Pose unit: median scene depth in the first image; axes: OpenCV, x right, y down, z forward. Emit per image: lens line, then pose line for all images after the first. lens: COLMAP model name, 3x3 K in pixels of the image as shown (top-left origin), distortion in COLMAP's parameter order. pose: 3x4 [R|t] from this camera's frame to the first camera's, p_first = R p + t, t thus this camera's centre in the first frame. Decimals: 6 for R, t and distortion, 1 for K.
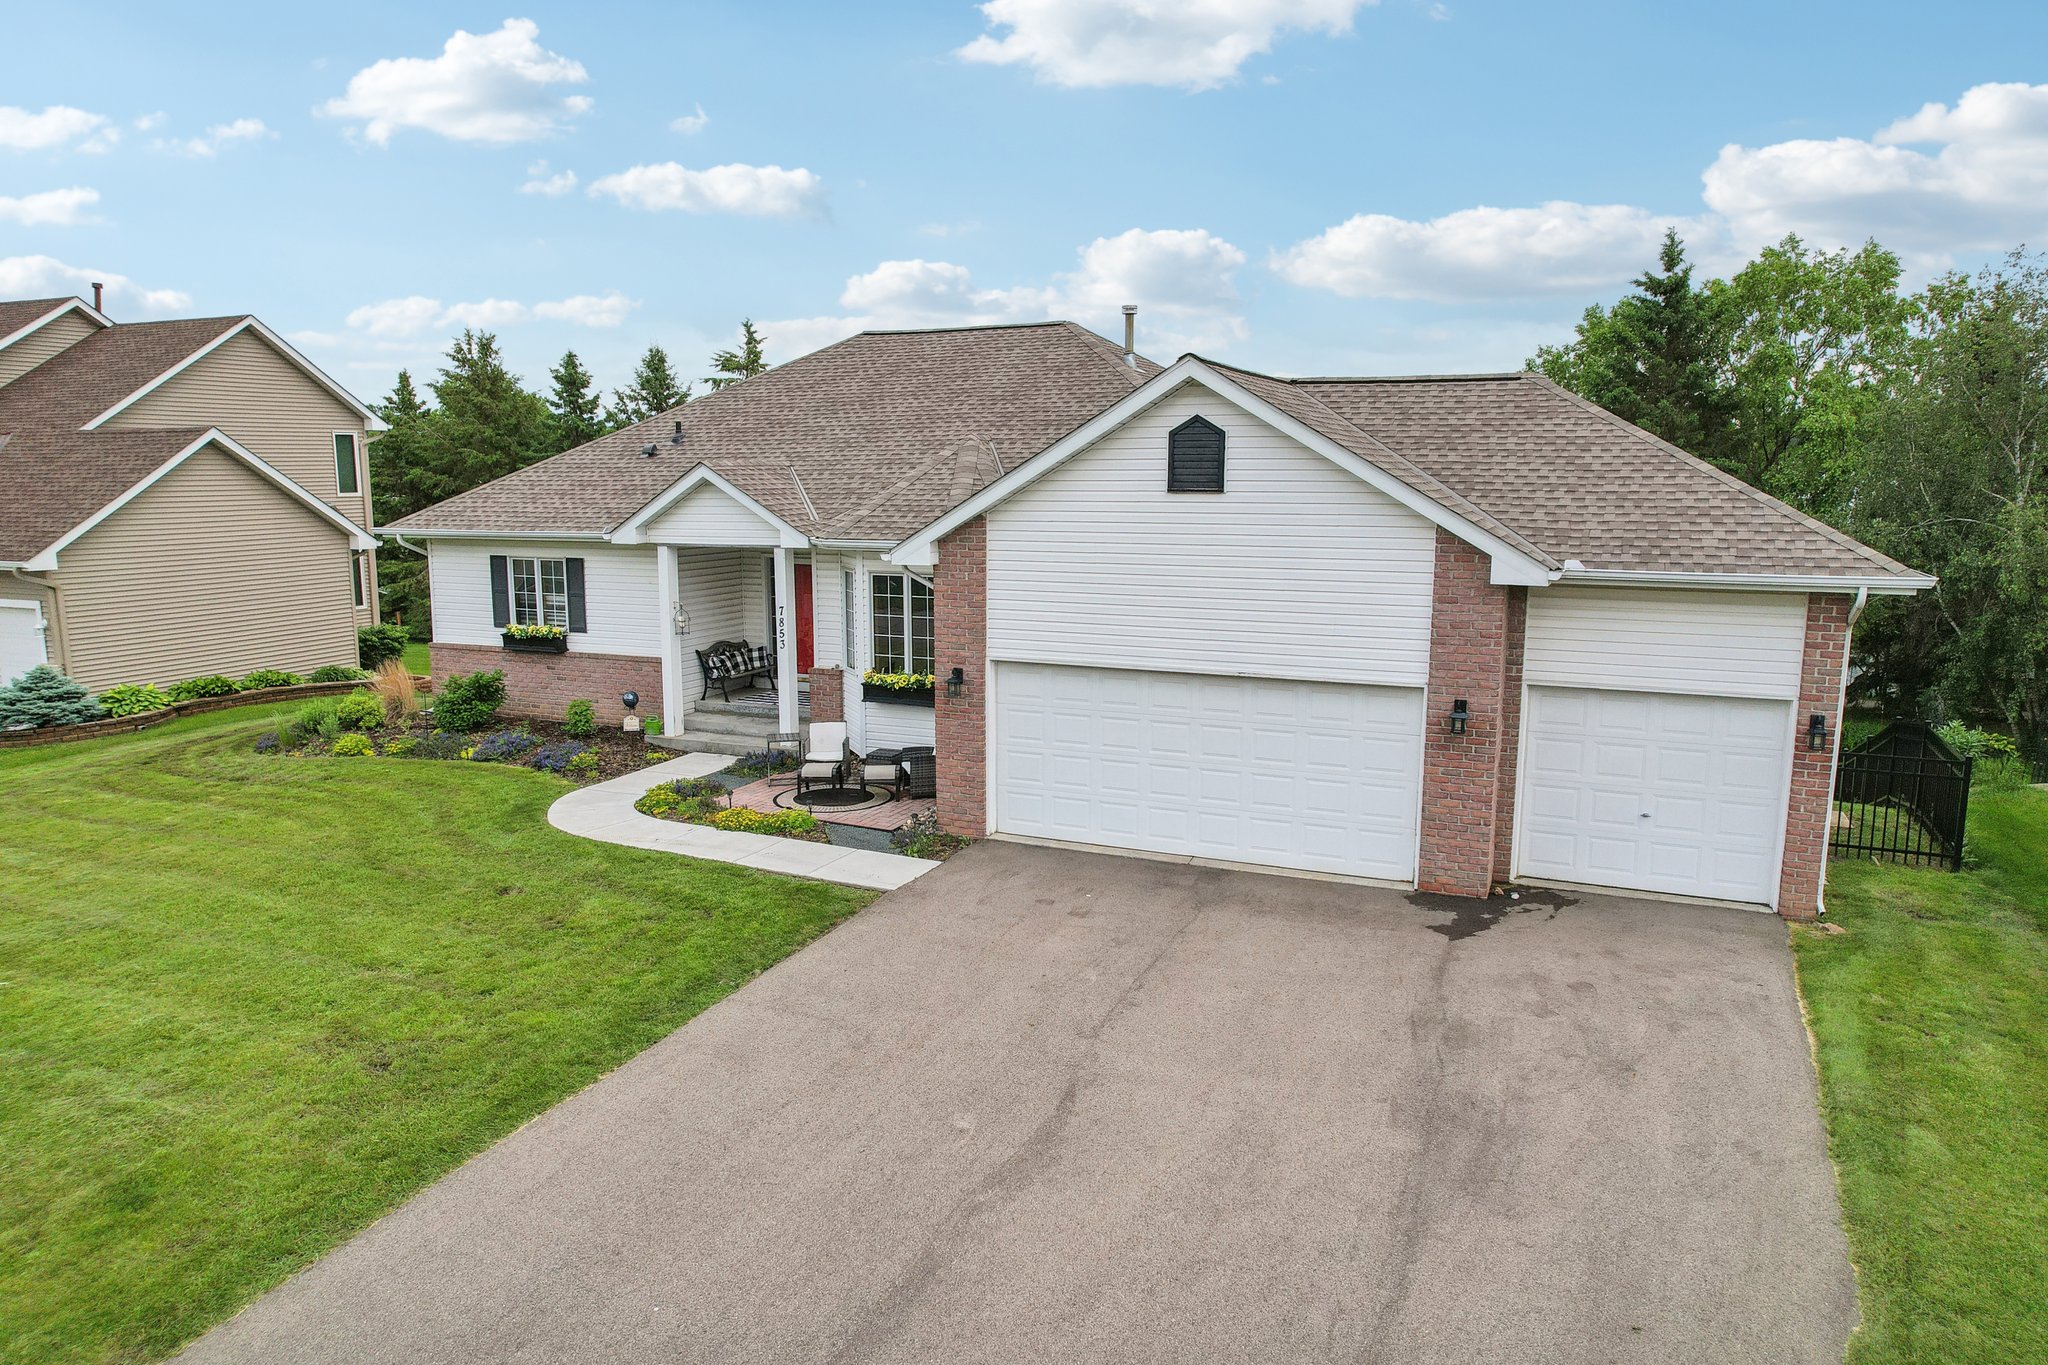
lens RADIAL K [[1310.1, 0, 1024.0], [0, 1310.1, 682.5], [0, 0, 1]] dist [0.001104, 0.000166]
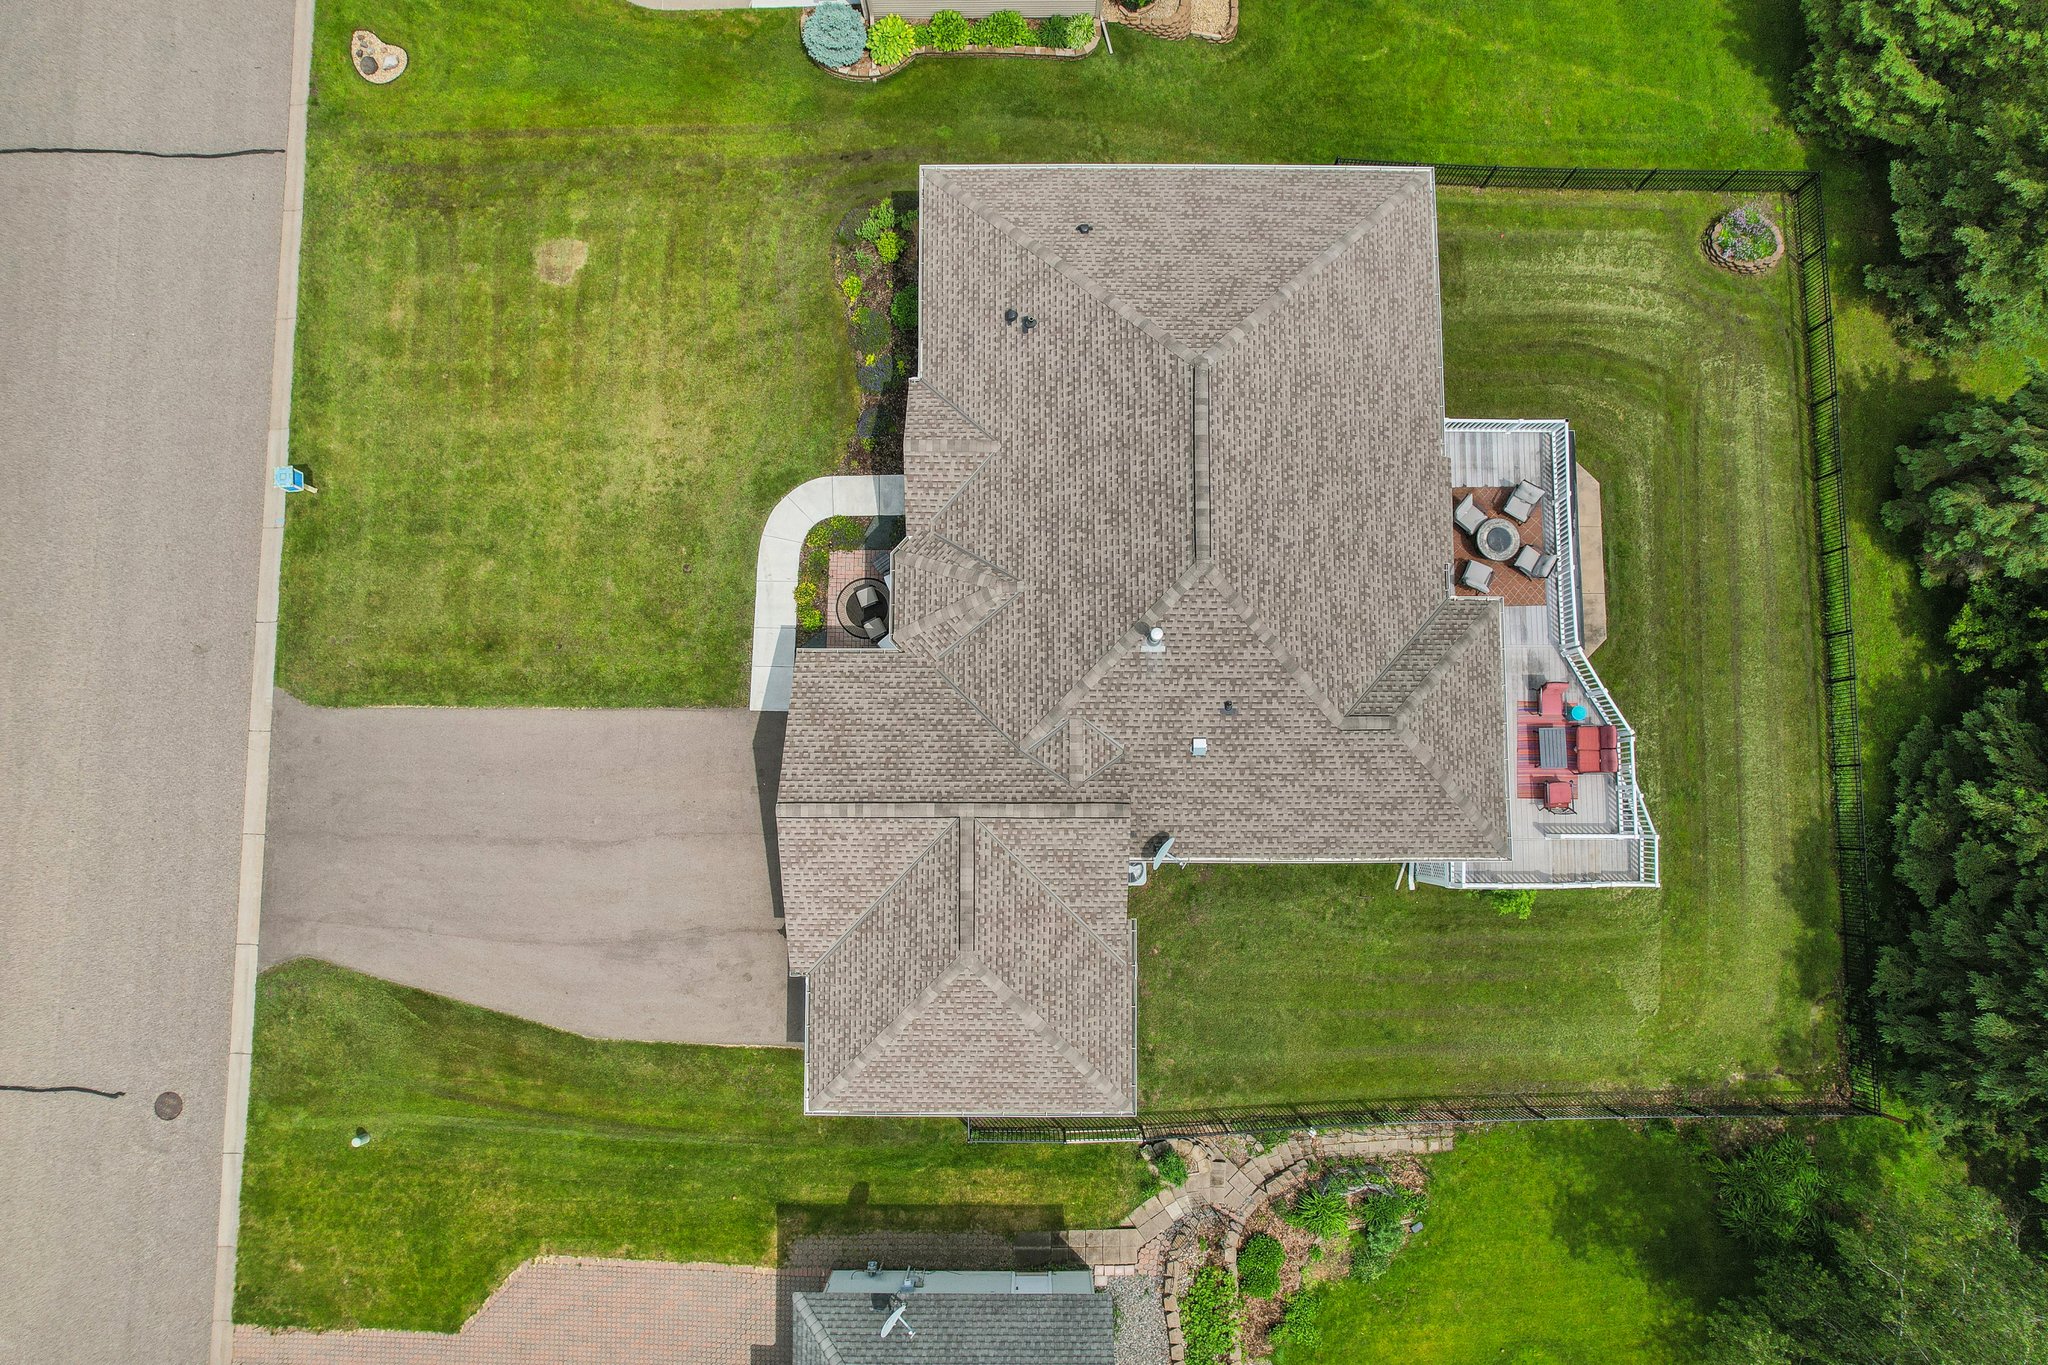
lens RADIAL K [[1282.1, 0, 1024.0], [0, 1282.1, 682.5], [0, 0, 1]] dist [0.002359, 0.000698]
pose [[0.398326, 0.912819, -0.089989, 0.205180], [-0.142825, 0.158636, 0.976952, -1.678780], [0.906056, -0.376293, 0.193562, 0.755463]]
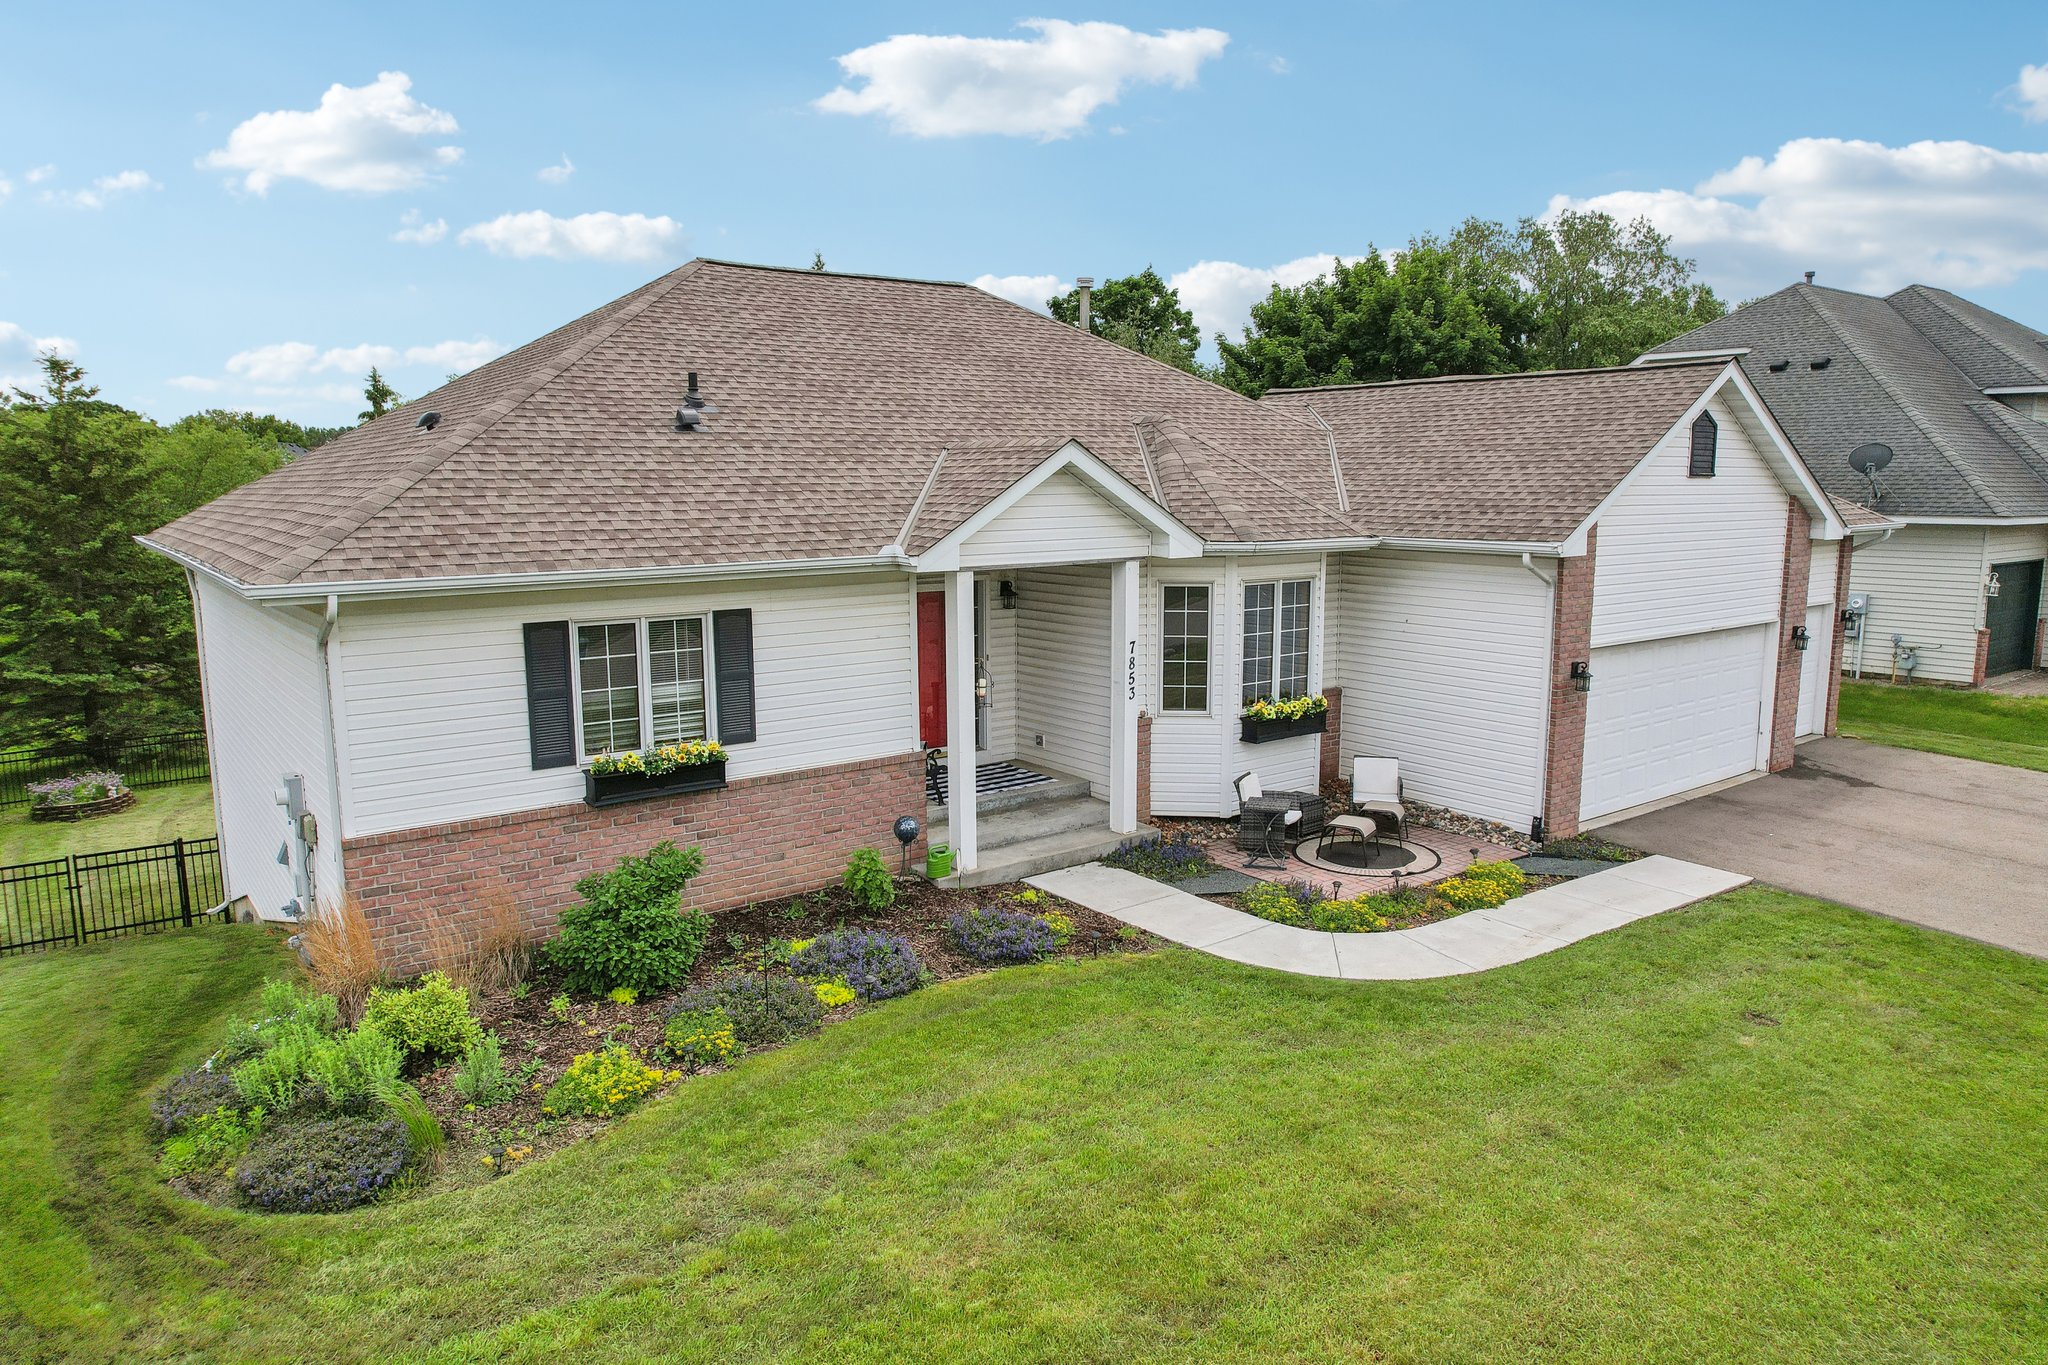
lens RADIAL K [[1282.1, 0, 1024.0], [0, 1282.1, 682.5], [0, 0, 1]] dist [0.002359, 0.000698]
pose [[0.477142, -0.132852, 0.868726, -0.867575], [0.142055, 0.987168, 0.072942, -0.099522], [-0.867269, 0.088604, 0.489892, 0.729735]]
